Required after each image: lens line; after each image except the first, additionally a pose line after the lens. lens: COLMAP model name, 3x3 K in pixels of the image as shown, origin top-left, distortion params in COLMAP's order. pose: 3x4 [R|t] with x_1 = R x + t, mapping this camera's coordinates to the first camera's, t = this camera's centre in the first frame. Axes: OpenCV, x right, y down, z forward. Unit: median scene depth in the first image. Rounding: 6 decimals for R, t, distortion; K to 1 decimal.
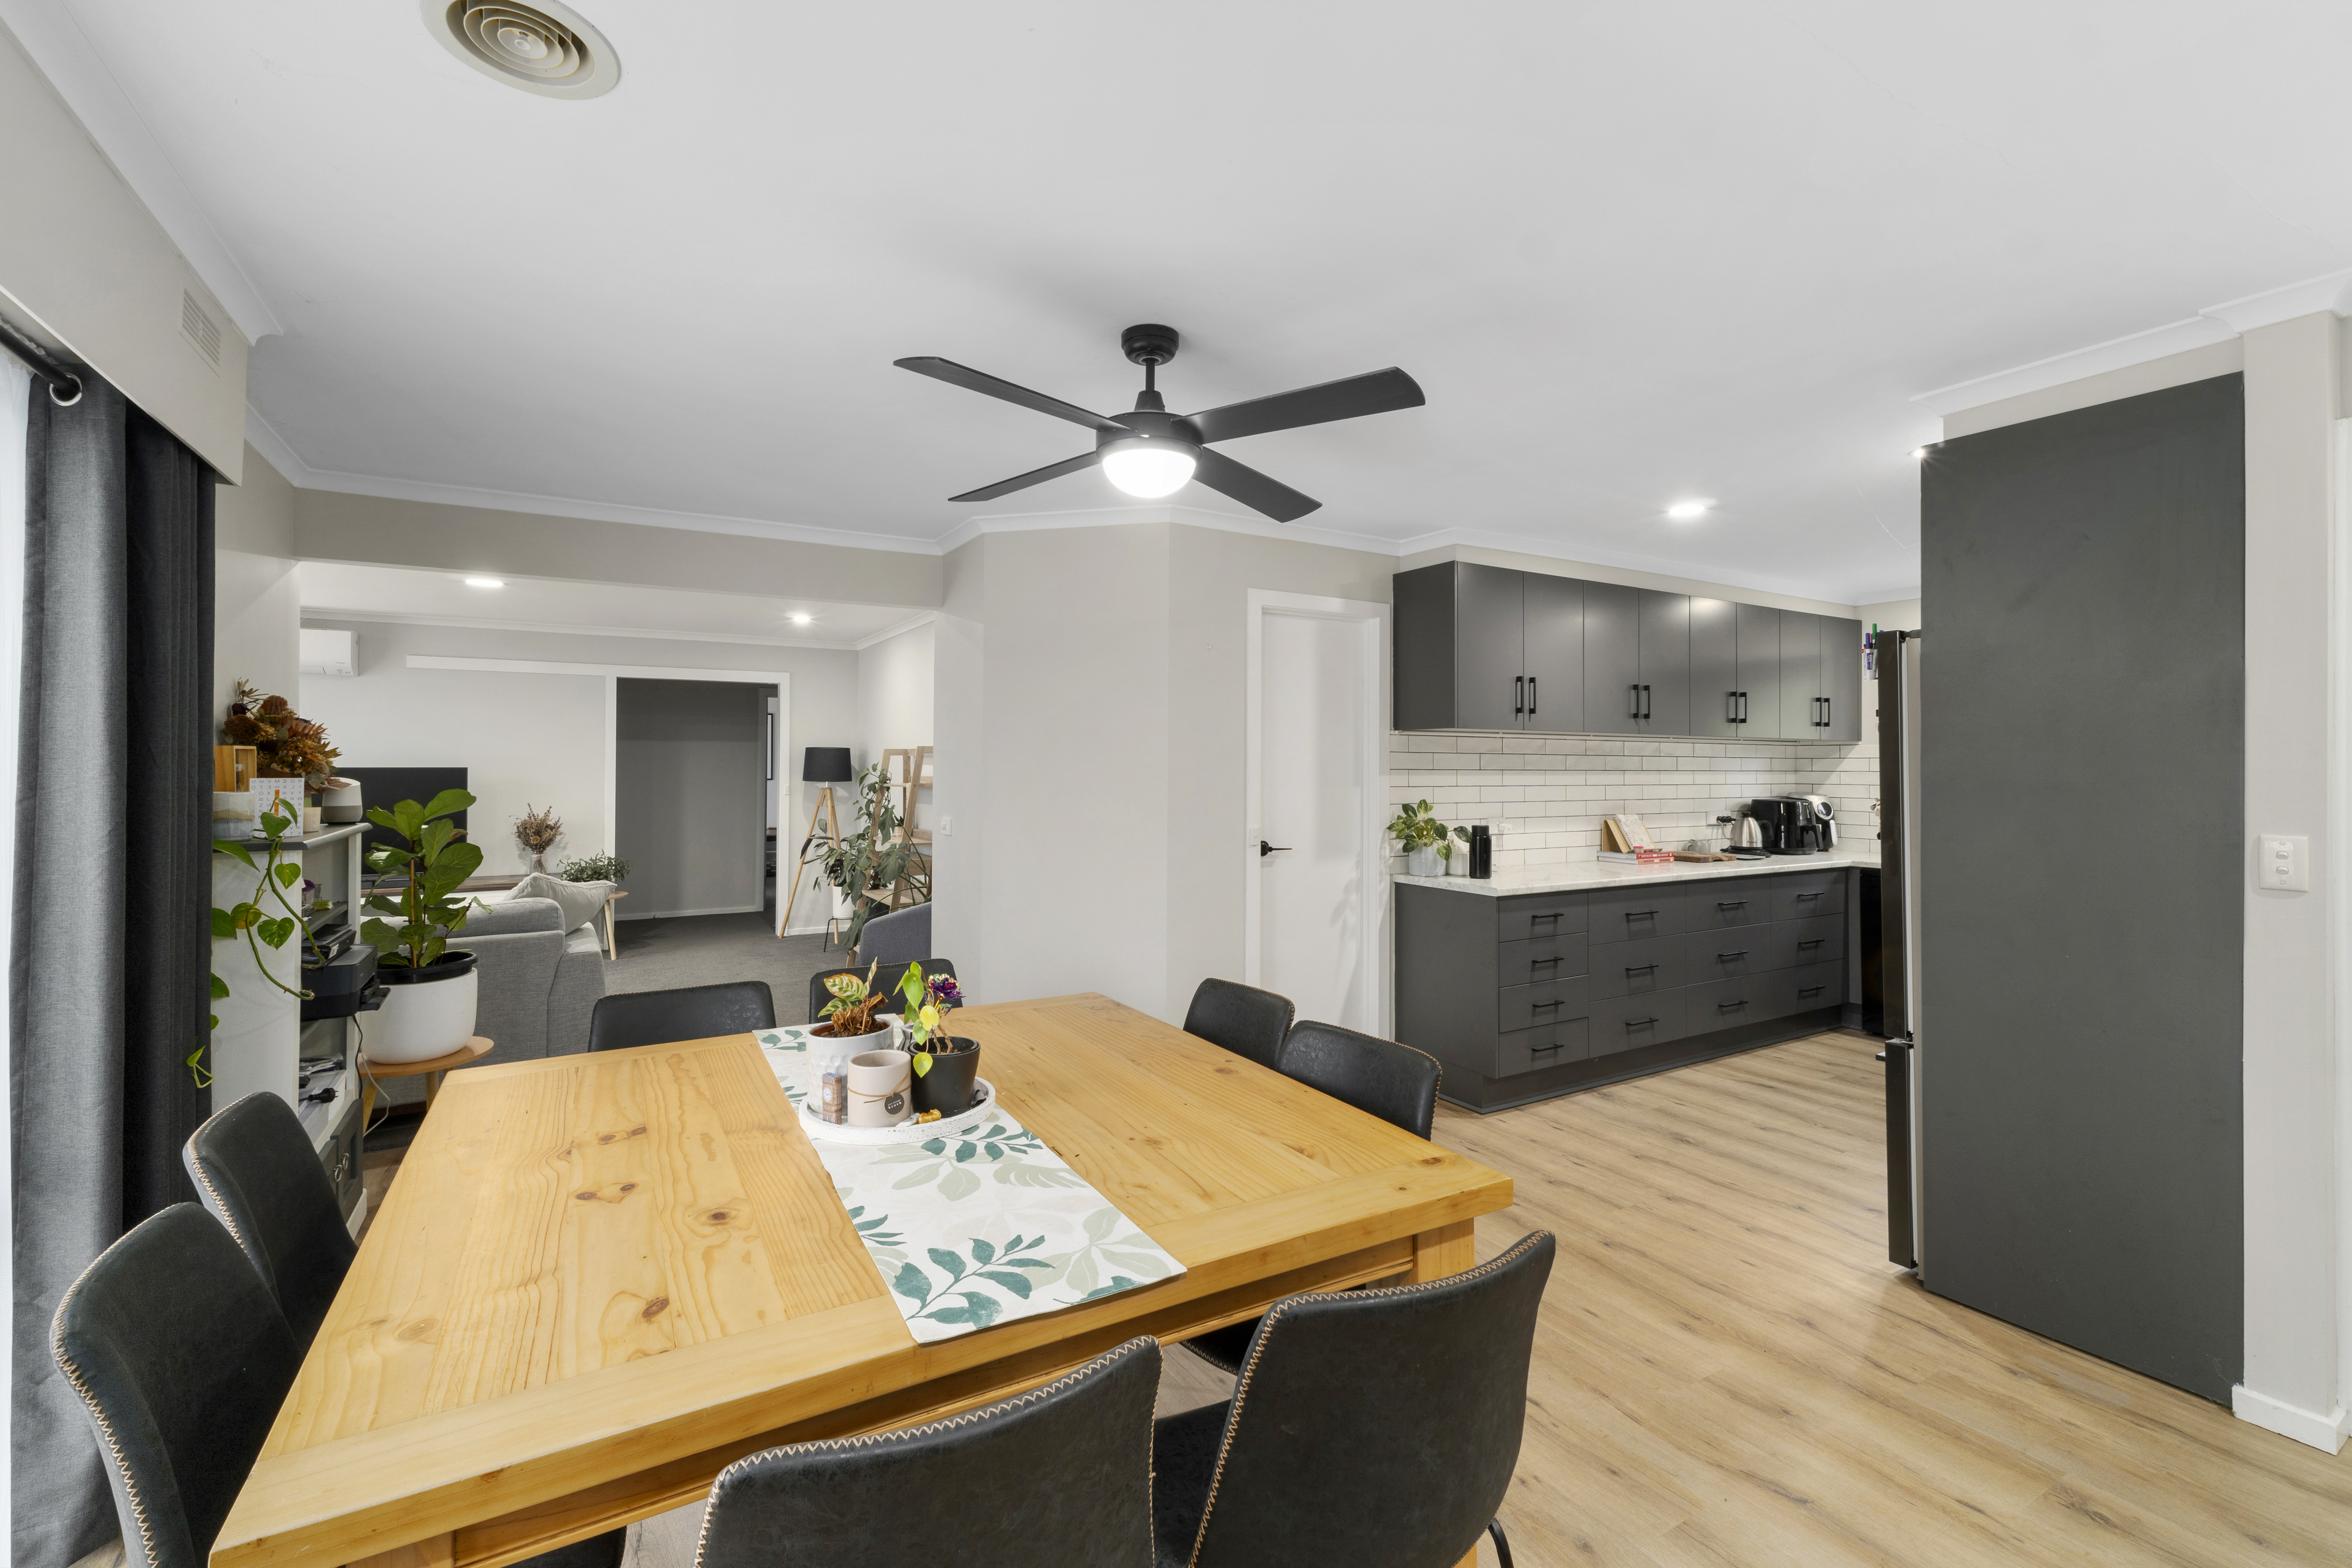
lens RADIAL K [[995.9, 0, 1177.6], [0, 995.9, 772.8], [0, 0, 1]] dist [0.000769, 0.000136]
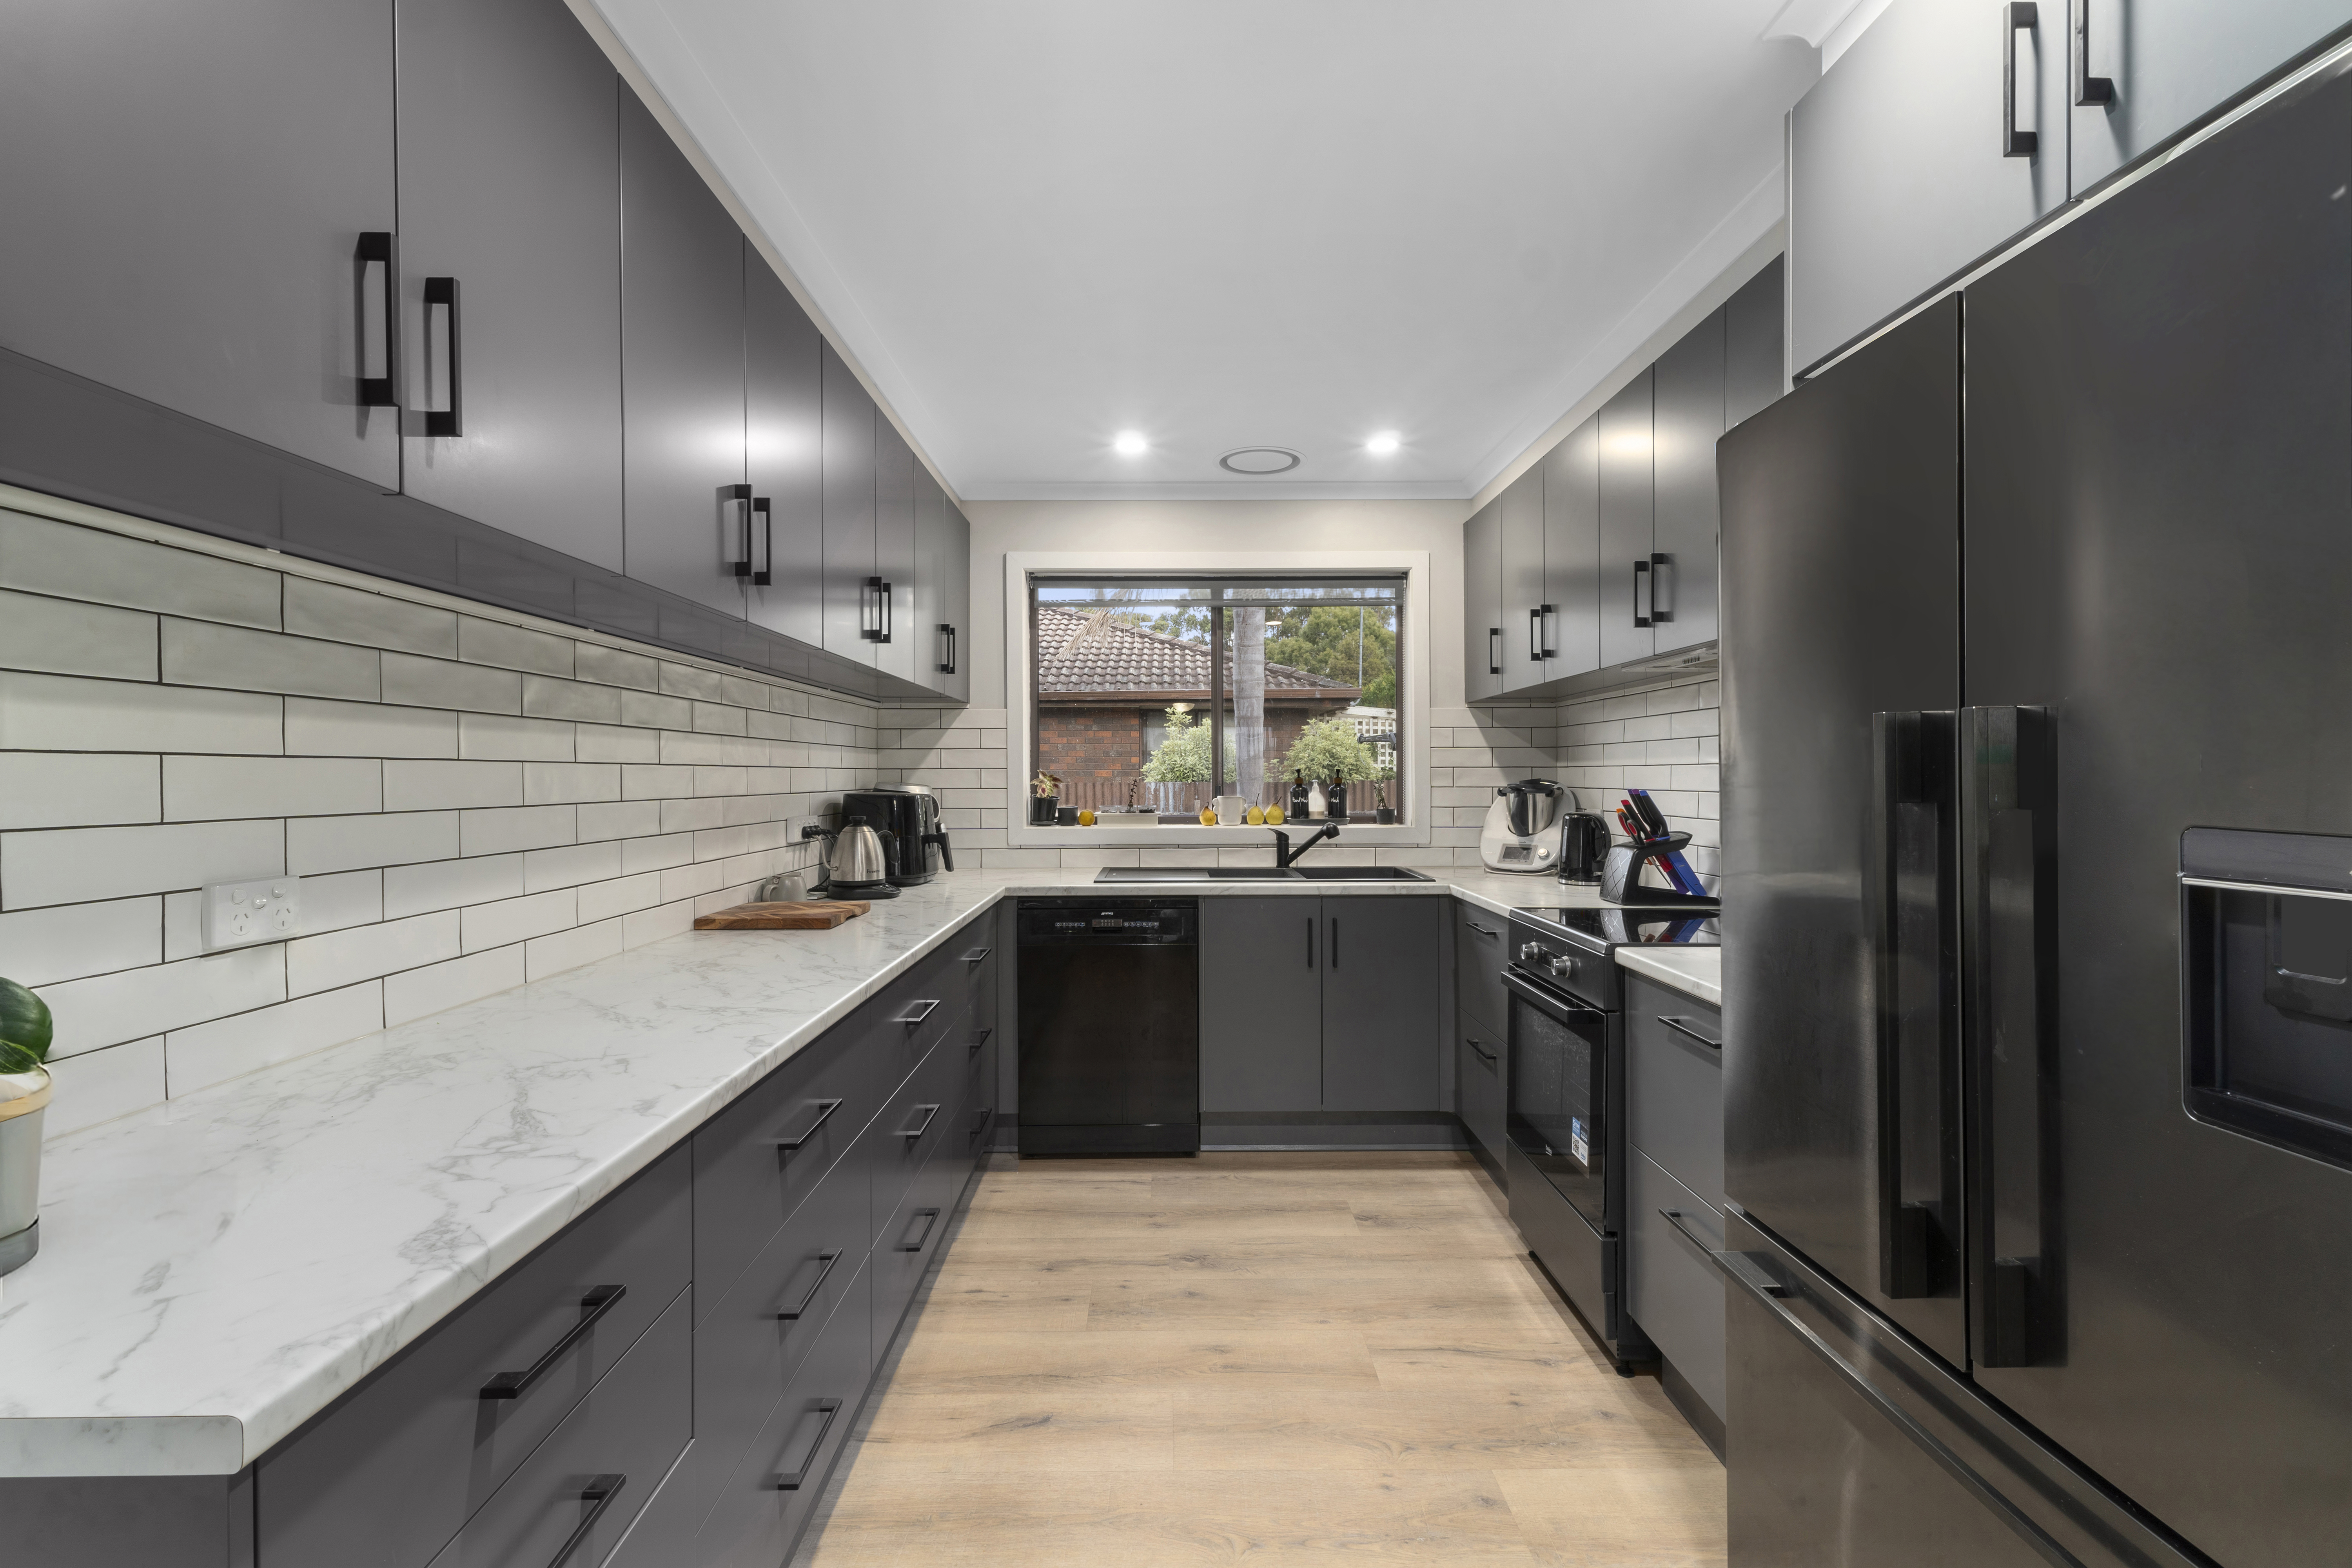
lens RADIAL K [[995.9, 0, 1177.6], [0, 995.9, 772.8], [0, 0, 1]] dist [0.000769, 0.000136]
pose [[0.505076, -0.002655, 0.863071, 0.196923], [0.005108, 0.999987, 0.000087, 0.017019], [-0.863060, 0.004365, 0.505083, 0.598452]]
